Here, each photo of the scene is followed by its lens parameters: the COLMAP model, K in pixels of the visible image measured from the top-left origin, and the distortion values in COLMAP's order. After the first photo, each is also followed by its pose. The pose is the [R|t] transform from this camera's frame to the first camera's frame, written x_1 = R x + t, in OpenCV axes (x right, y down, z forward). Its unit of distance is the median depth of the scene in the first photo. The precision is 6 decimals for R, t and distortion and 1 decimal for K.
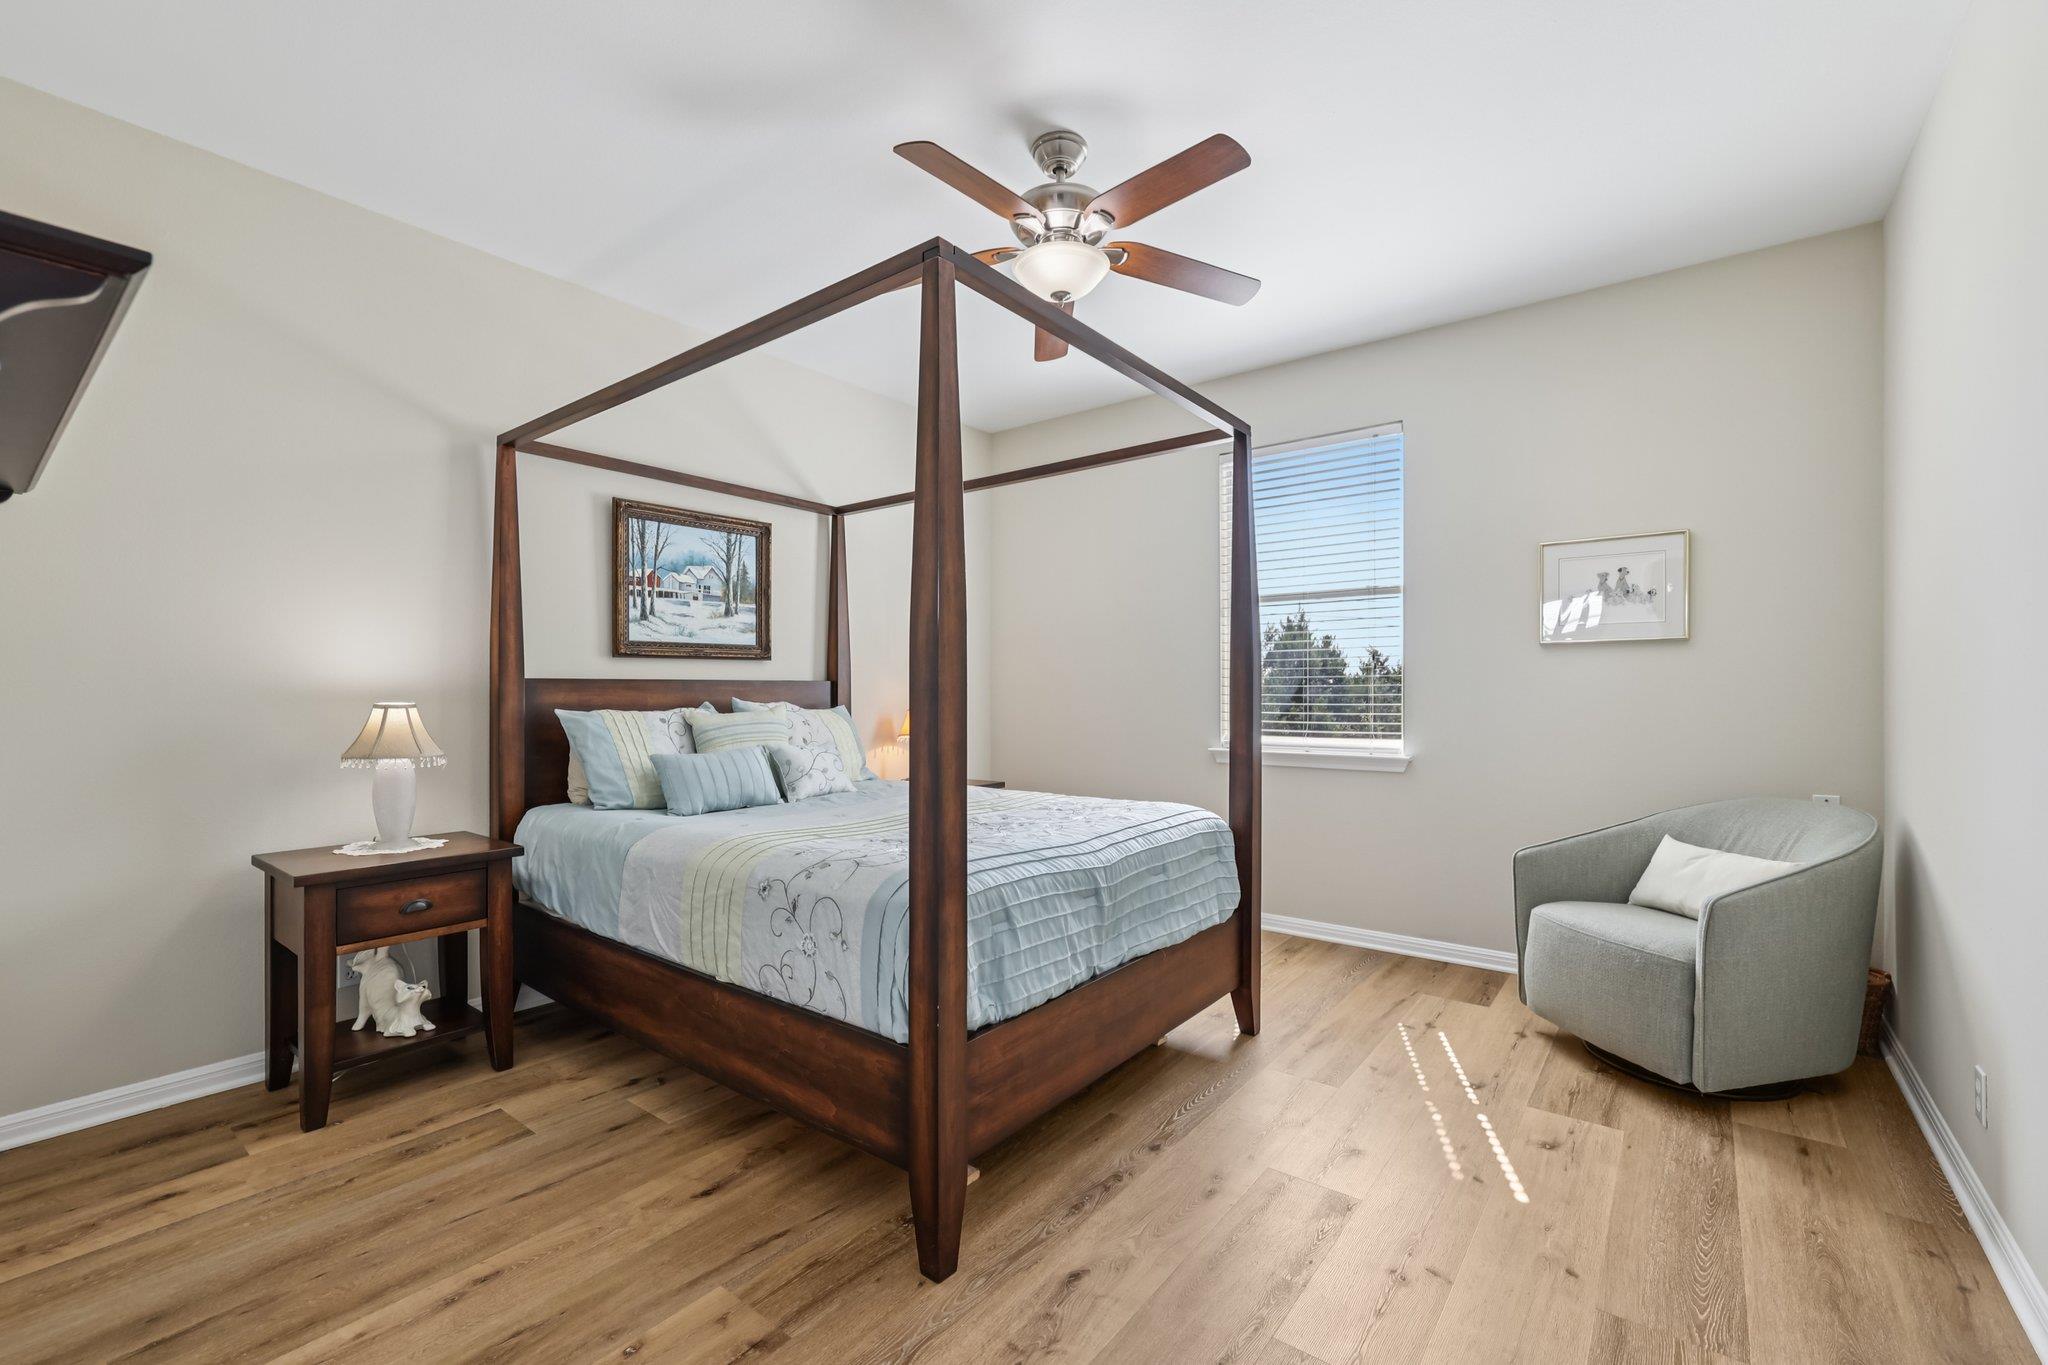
lens RADIAL K [[860.6, 0, 1014.3], [0, 860.6, 688.8], [0, 0, 1]] dist [-0.003822, 0.001677]
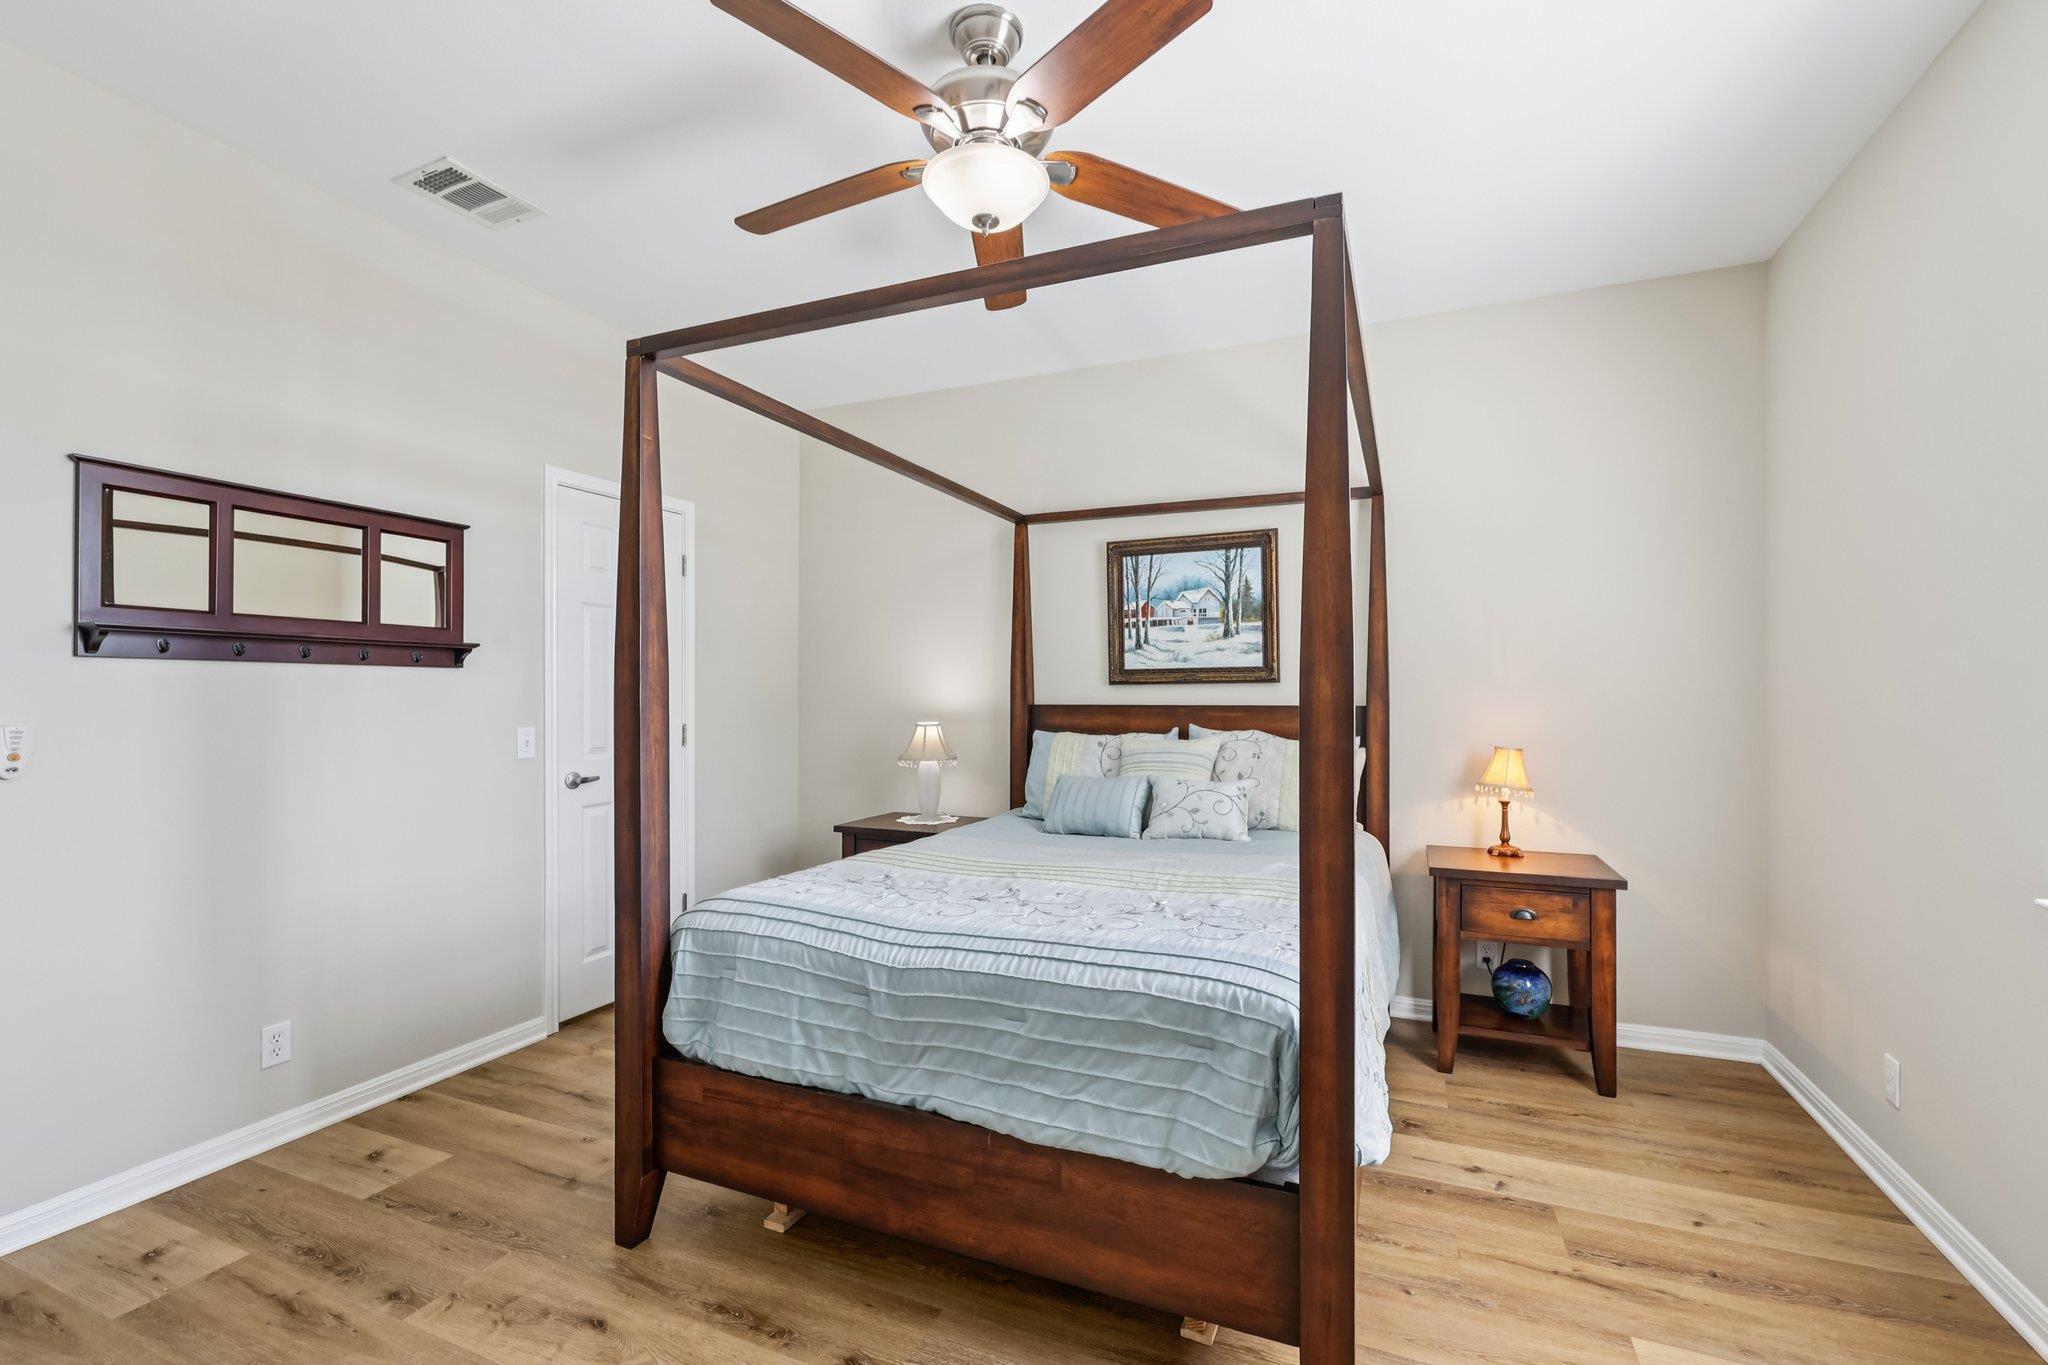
lens RADIAL K [[860.6, 0, 1035.9], [0, 860.6, 688.1], [0, 0, 1]] dist [-0.003822, 0.001677]
pose [[0.274678, -0.007407, -0.961508, 0.556966], [0.002558, 0.999972, -0.006972, -0.023901], [0.961533, -0.000544, 0.274689, 0.573584]]
